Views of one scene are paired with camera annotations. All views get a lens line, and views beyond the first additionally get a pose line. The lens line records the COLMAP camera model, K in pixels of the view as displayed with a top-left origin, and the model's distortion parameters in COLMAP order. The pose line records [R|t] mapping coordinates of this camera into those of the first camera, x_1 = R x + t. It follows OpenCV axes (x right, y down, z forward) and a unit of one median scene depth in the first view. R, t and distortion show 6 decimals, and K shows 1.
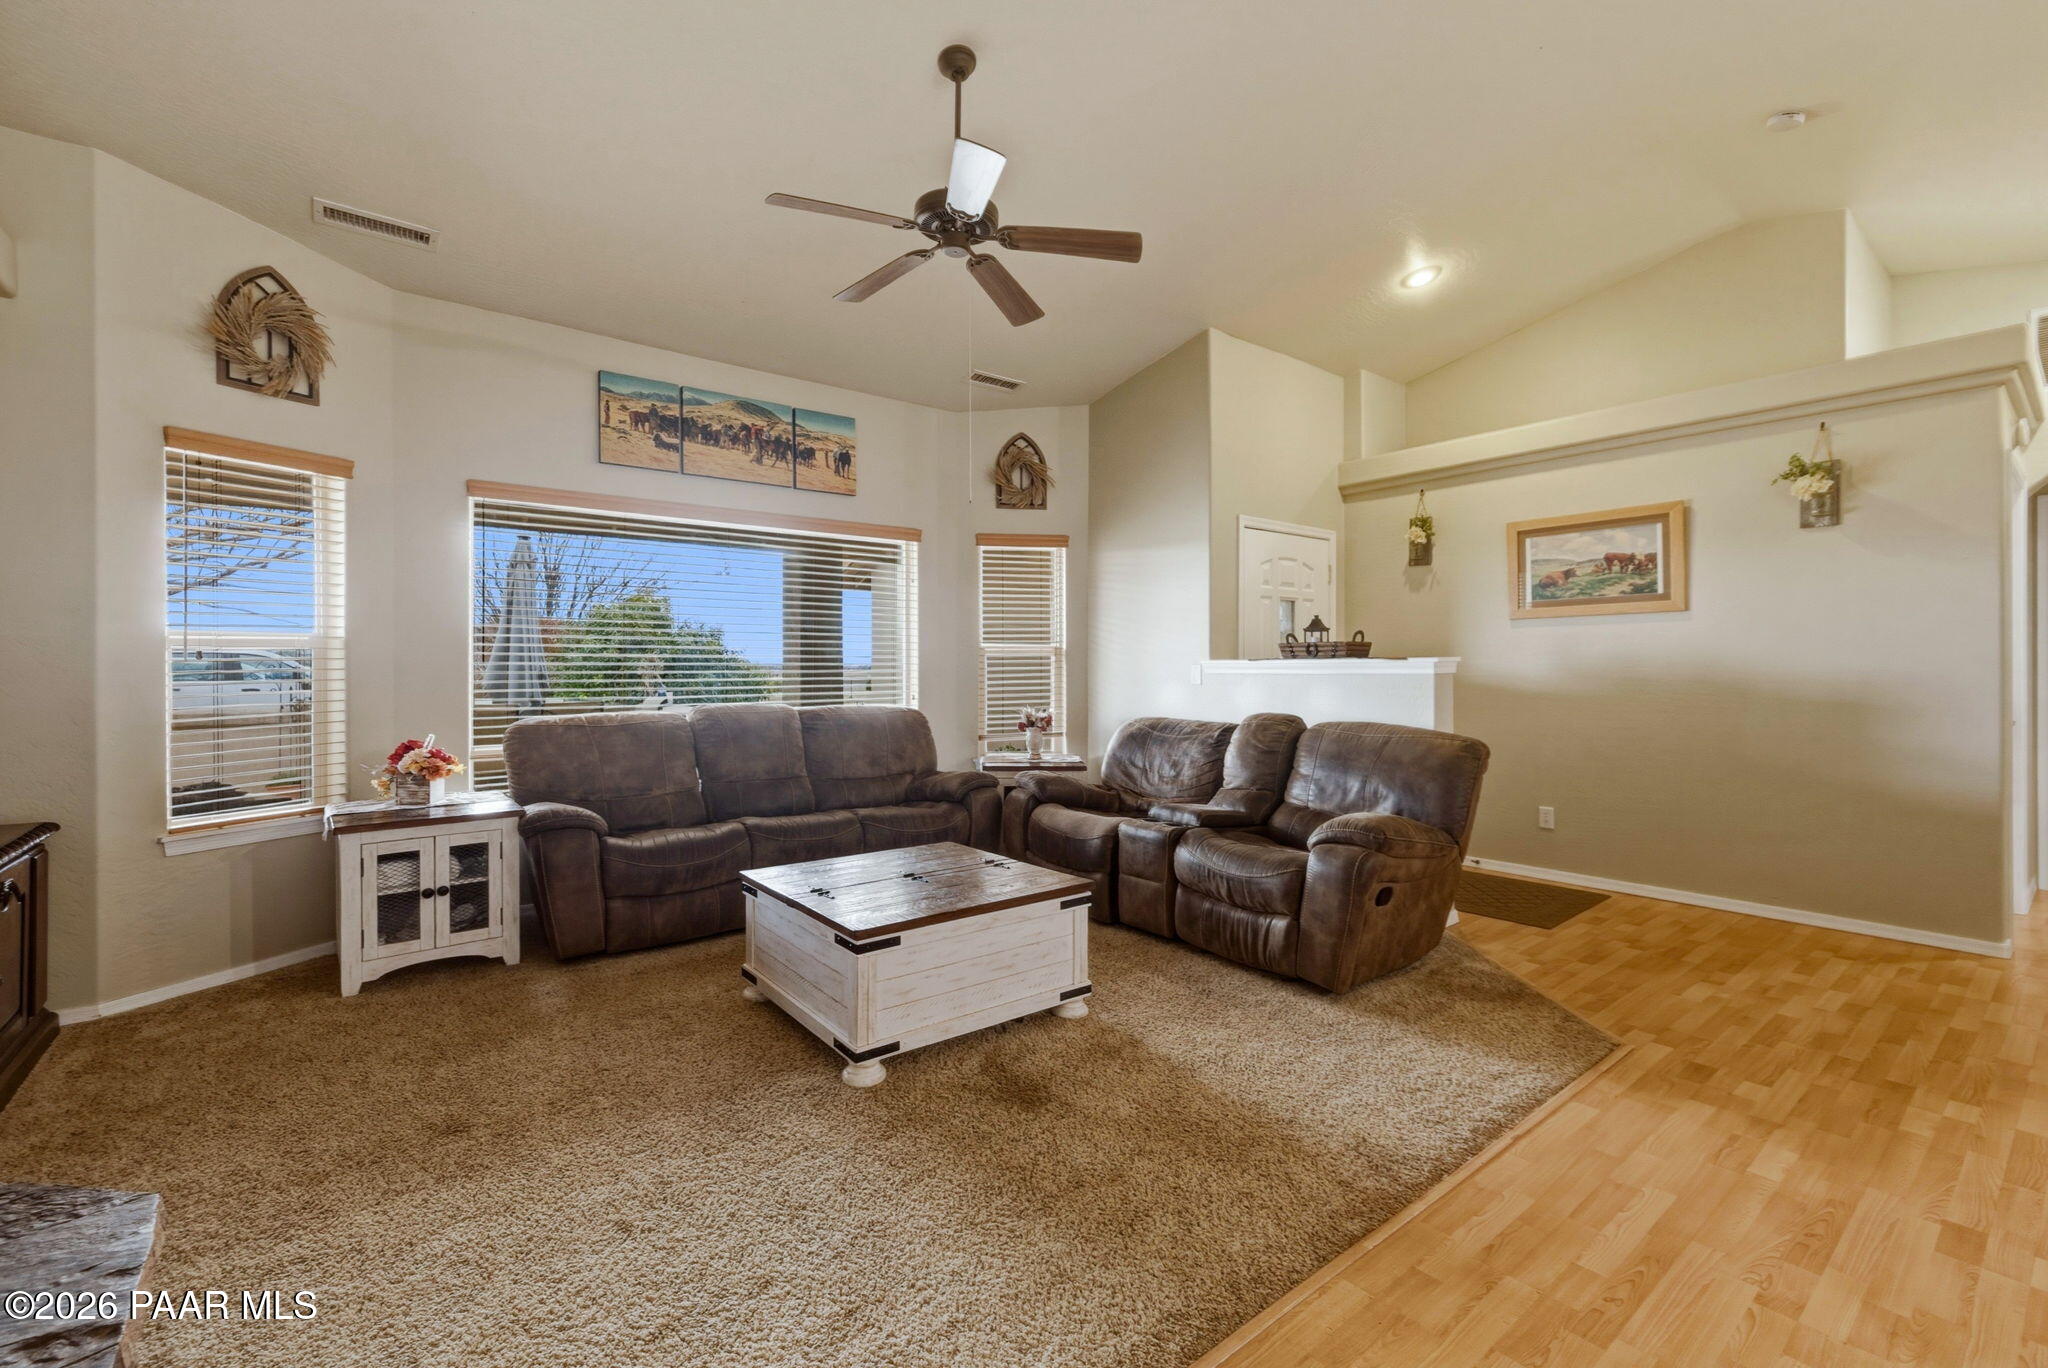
lens RADIAL K [[879.3, 0, 1024.3], [0, 879.3, 664.1], [0, 0, 1]] dist [0.001439, -0.000509]
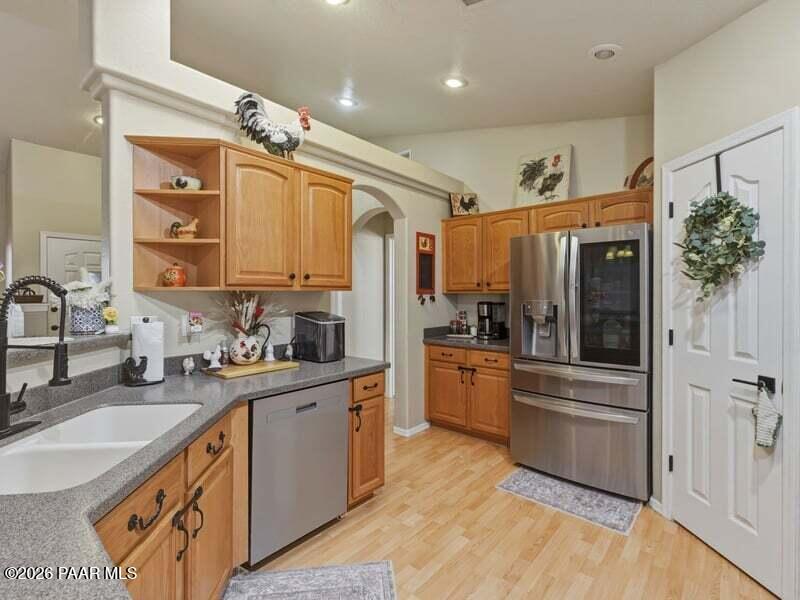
lens RADIAL K [[376.7, 0, 399.3], [0, 376.7, 296.4], [0, 0, 1]] dist [0.001853, -0.000231]
pose [[0.984858, -0.003011, 0.173336, 1.167642], [0.000945, 0.999928, 0.012003, -0.036318], [-0.173359, -0.011657, 0.984790, -0.039829]]
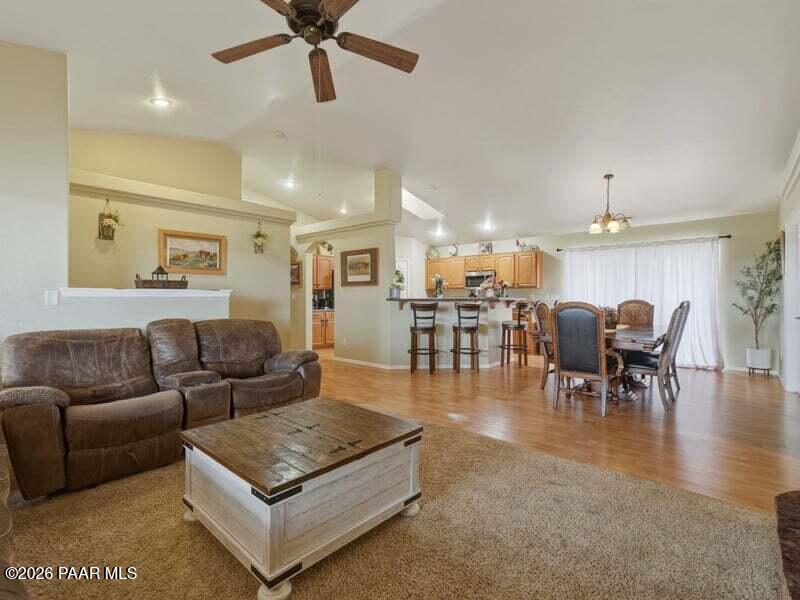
lens RADIAL K [[376.7, 0, 399.3], [0, 376.7, 296.4], [0, 0, 1]] dist [0.001853, -0.000231]
pose [[-0.175597, 0.002037, 0.984460, -0.598804], [-0.003546, 0.999990, -0.002702, 0.010891], [-0.984456, -0.003965, -0.175588, 0.723893]]
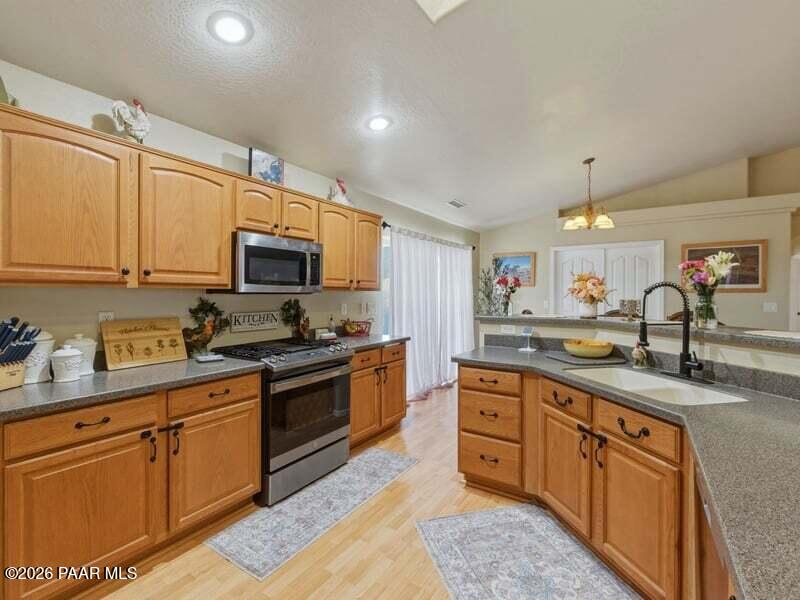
lens RADIAL K [[376.7, 0, 399.3], [0, 376.7, 296.4], [0, 0, 1]] dist [0.001853, -0.000231]
pose [[-0.949403, 0.000762, -0.314060, 1.407645], [-0.000636, 0.999990, 0.004350, -0.031030], [0.314061, 0.004330, -0.949393, 0.631931]]
